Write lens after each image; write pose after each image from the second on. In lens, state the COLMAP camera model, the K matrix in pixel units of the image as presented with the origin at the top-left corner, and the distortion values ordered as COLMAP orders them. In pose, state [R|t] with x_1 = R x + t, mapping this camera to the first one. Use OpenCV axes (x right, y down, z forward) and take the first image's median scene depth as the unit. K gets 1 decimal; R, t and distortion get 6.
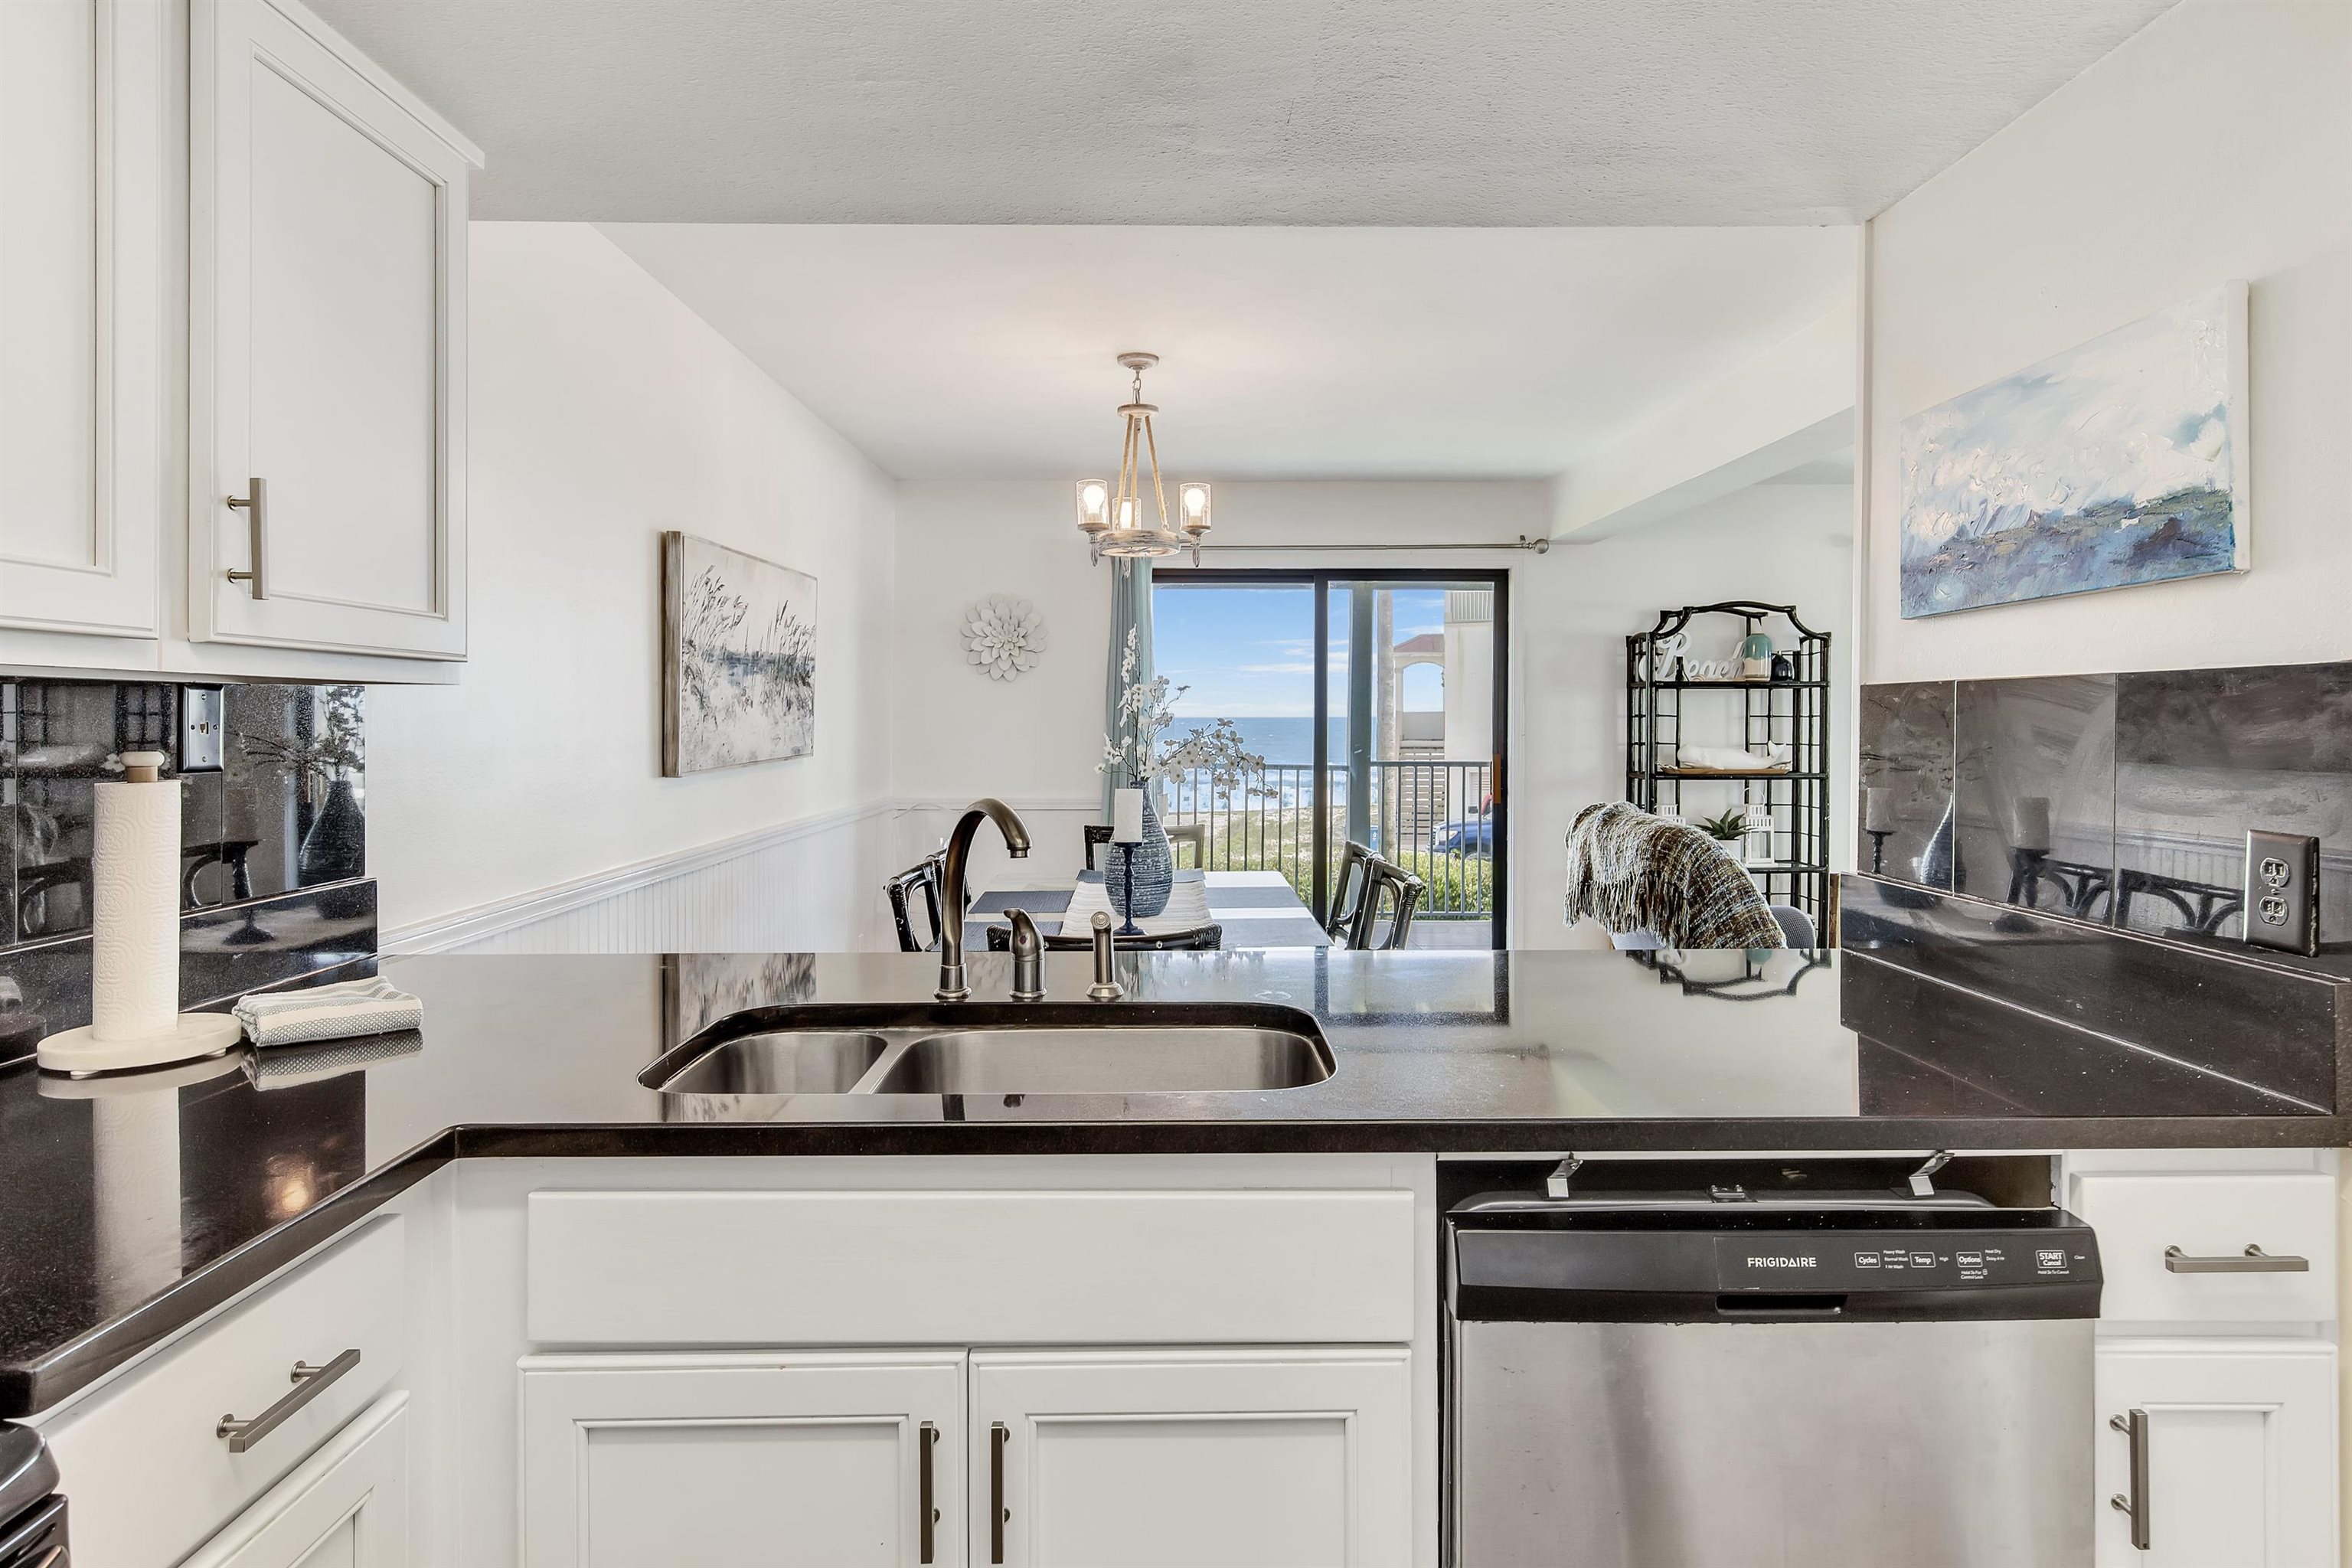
lens RADIAL K [[1260.3, 0, 1173.0], [0, 1260.3, 722.6], [0, 0, 1]] dist [0.008264, -0.000806]
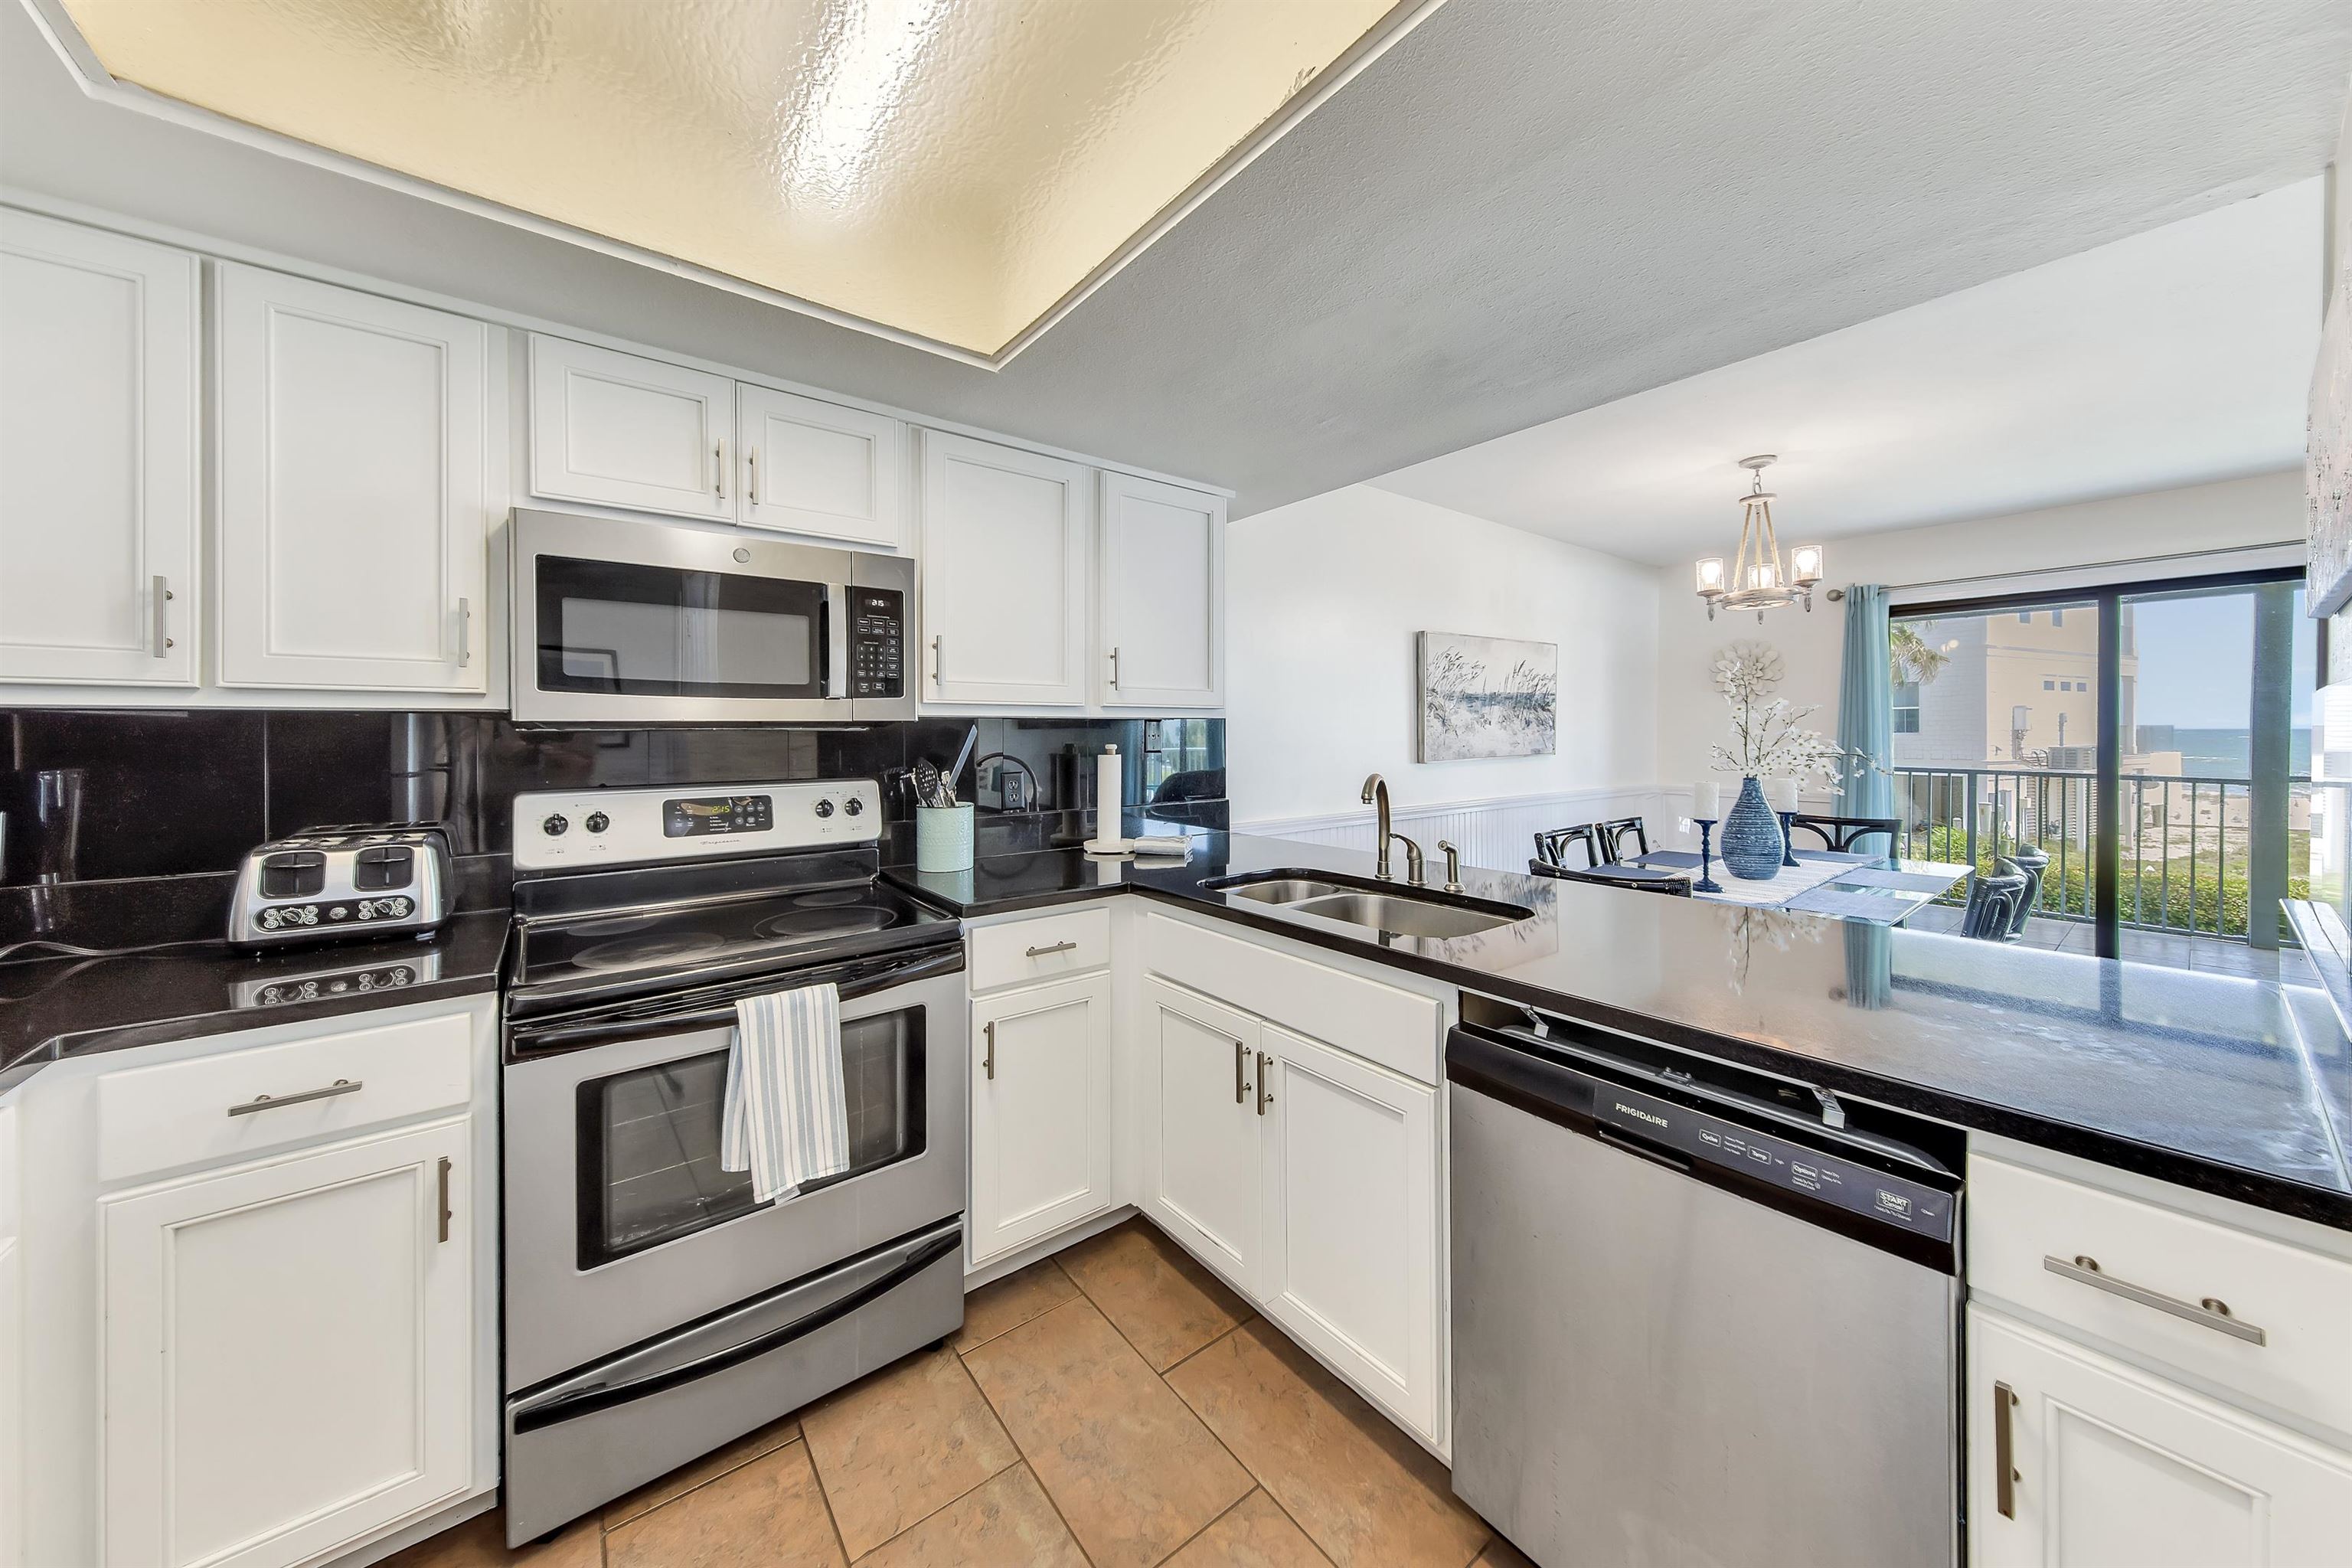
lens RADIAL K [[793.2, 0, 1196.5], [0, 793.2, 732.3], [0, 0, 1]] dist [0.007886, -0.000541]
pose [[0.617950, -0.001131, -0.786216, 0.279773], [-0.000262, 0.999999, -0.001644, -0.000373], [0.786217, 0.001222, 0.617949, 0.017239]]
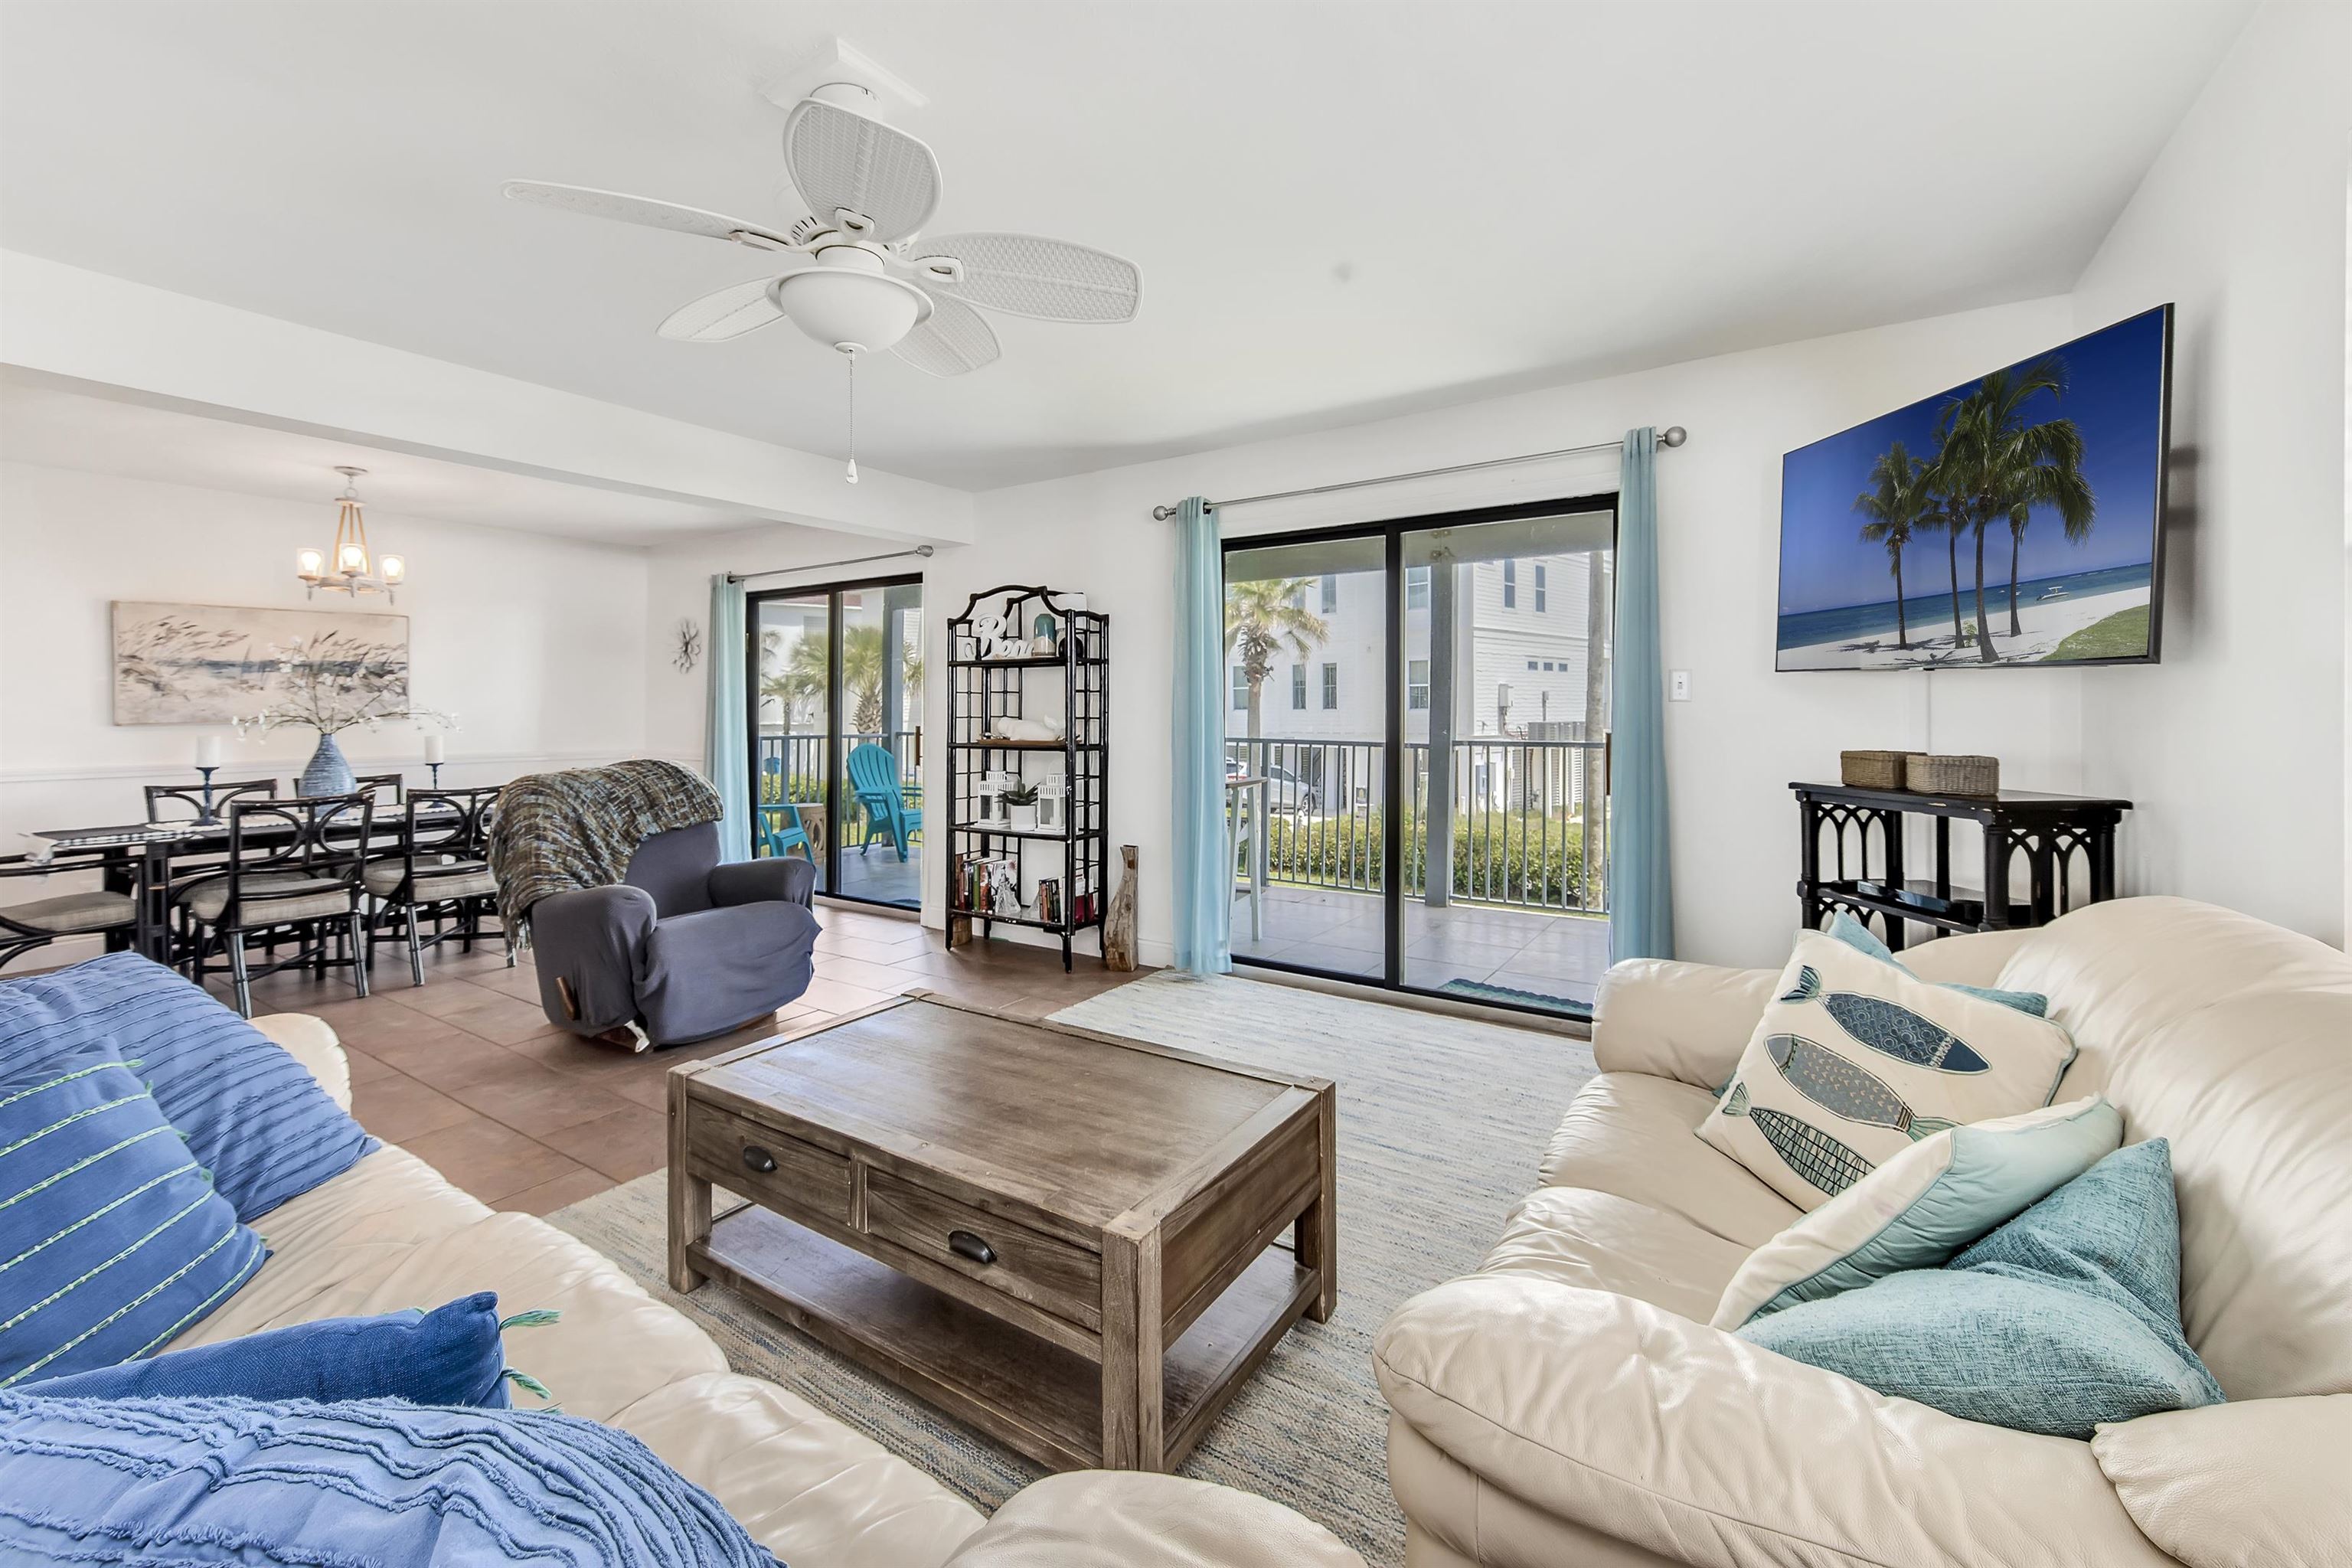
lens RADIAL K [[967.8, 0, 1154.2], [0, 967.8, 705.5], [0, 0, 1]] dist [0.006933, -0.001515]
pose [[0.821530, -0.003600, -0.570154, 1.586928], [-0.000412, 0.999976, -0.006907, 0.019296], [0.570165, 0.005909, 0.821509, 0.601526]]
